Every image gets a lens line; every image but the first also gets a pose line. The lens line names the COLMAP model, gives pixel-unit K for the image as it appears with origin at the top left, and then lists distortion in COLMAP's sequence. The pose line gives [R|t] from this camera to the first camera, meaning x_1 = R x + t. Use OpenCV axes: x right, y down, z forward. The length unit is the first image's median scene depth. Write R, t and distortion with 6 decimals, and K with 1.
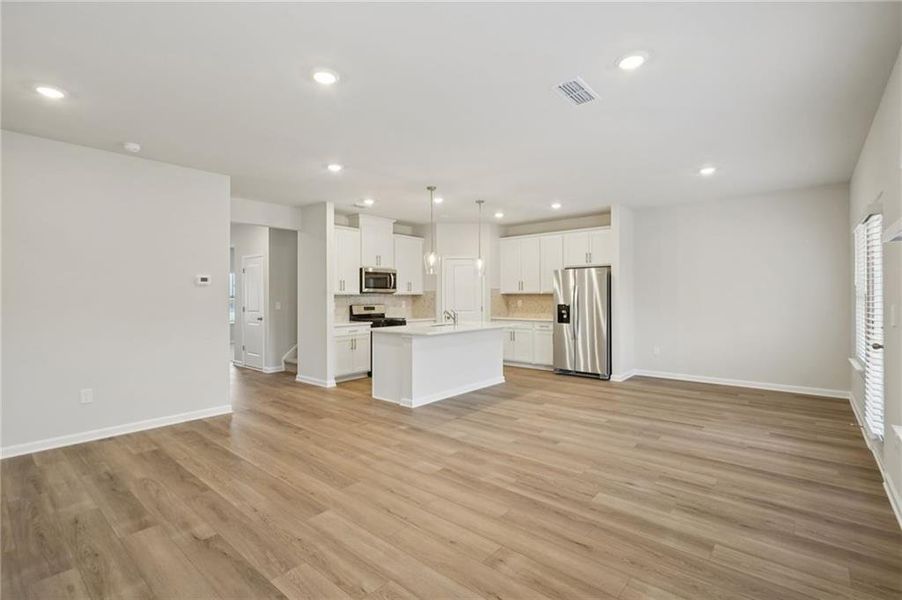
lens RADIAL K [[416.6, 0, 443.7], [0, 416.6, 295.7], [0, 0, 1]] dist [-0.004830, 0.002150]
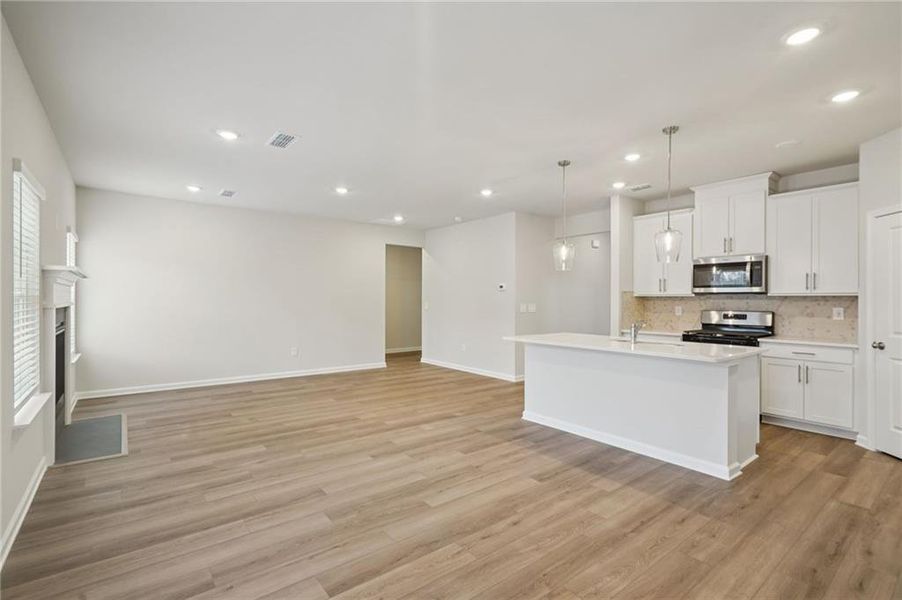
lens RADIAL K [[416.6, 0, 444.5], [0, 416.6, 299.1], [0, 0, 1]] dist [-0.004830, 0.002150]
pose [[-0.191803, 0.003189, -0.981428, 0.928045], [-0.001966, 0.999991, 0.003634, 0.001068], [0.981431, 0.002626, -0.191795, 1.081197]]
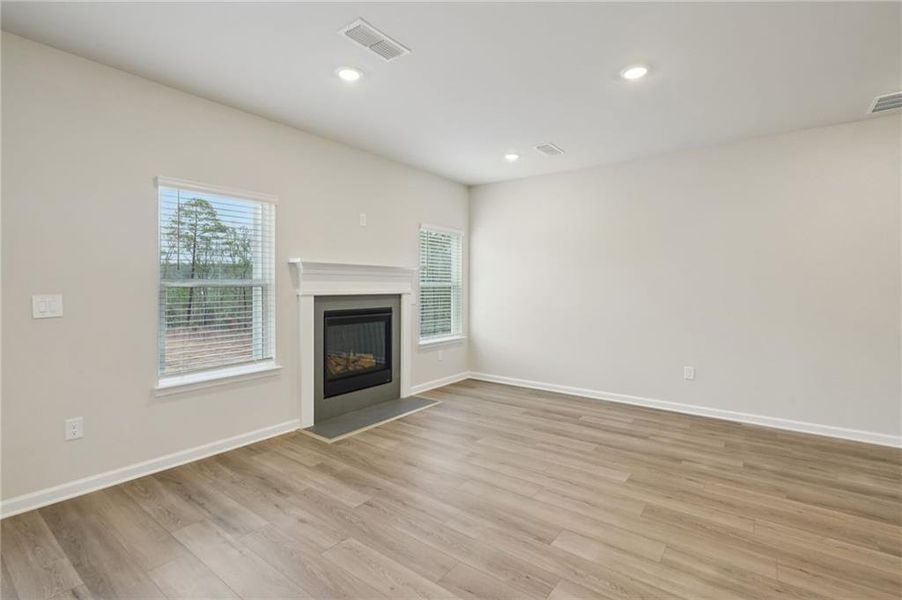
lens RADIAL K [[416.6, 0, 453.2], [0, 416.6, 291.4], [0, 0, 1]] dist [-0.004830, 0.002150]
pose [[-0.997164, 0.003354, -0.075188, 0.139619], [0.002700, 0.999958, 0.008801, 0.006129], [0.075214, 0.008573, -0.997131, 1.142195]]
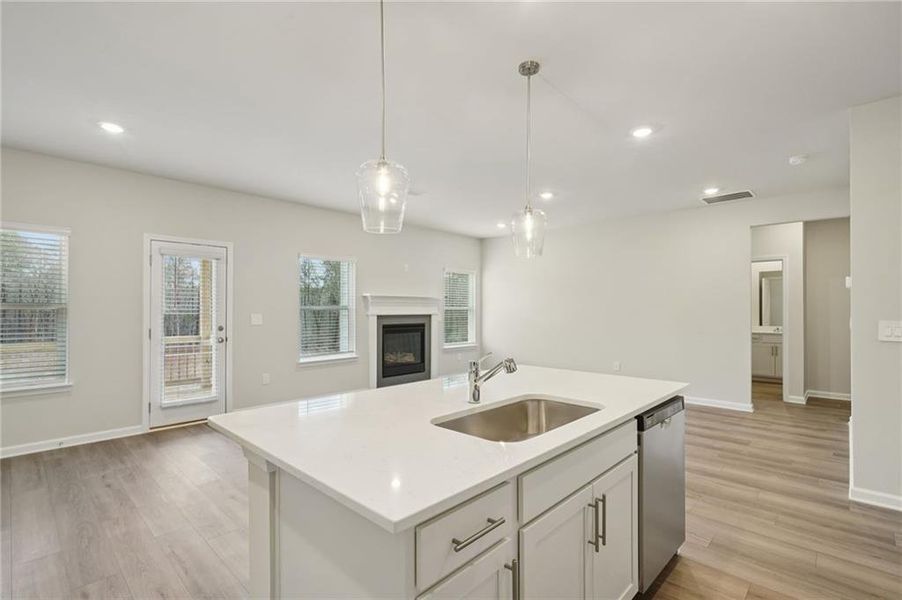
lens RADIAL K [[416.6, 0, 458.8], [0, 416.6, 301.8], [0, 0, 1]] dist [-0.004830, 0.002150]
pose [[-0.999560, 0.004814, 0.029284, 0.038148], [0.004249, 0.999804, -0.019330, 0.004427], [-0.029371, -0.019197, -0.999384, 1.685931]]
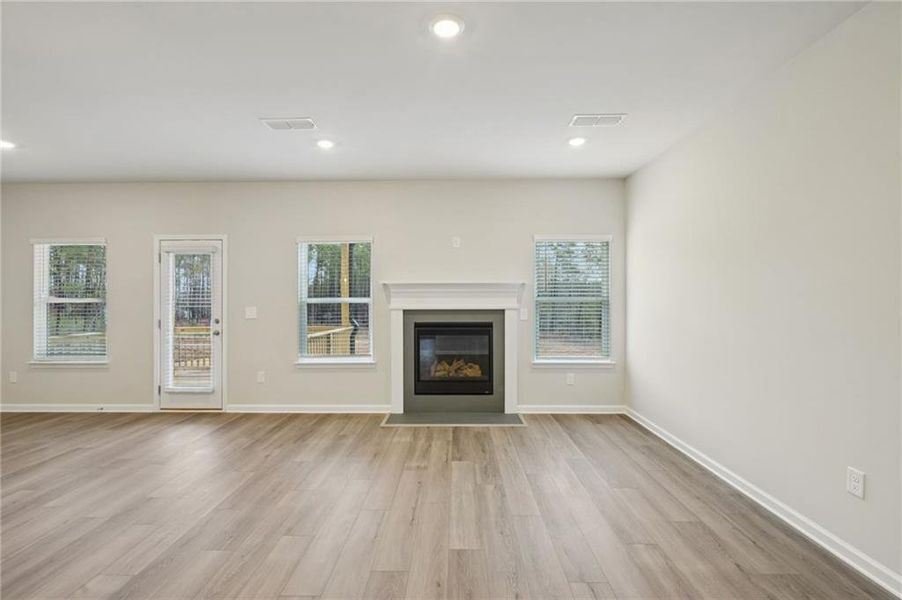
lens RADIAL K [[413.8, 0, 452.4], [0, 413.8, 300.7], [0, 0, 1]] dist [-0.004654, 0.001351]
pose [[-0.648725, 0.008799, 0.760972, -0.518889], [0.004203, 0.999959, -0.007979, 0.007581], [-0.761012, -0.001977, -0.648735, 0.866825]]
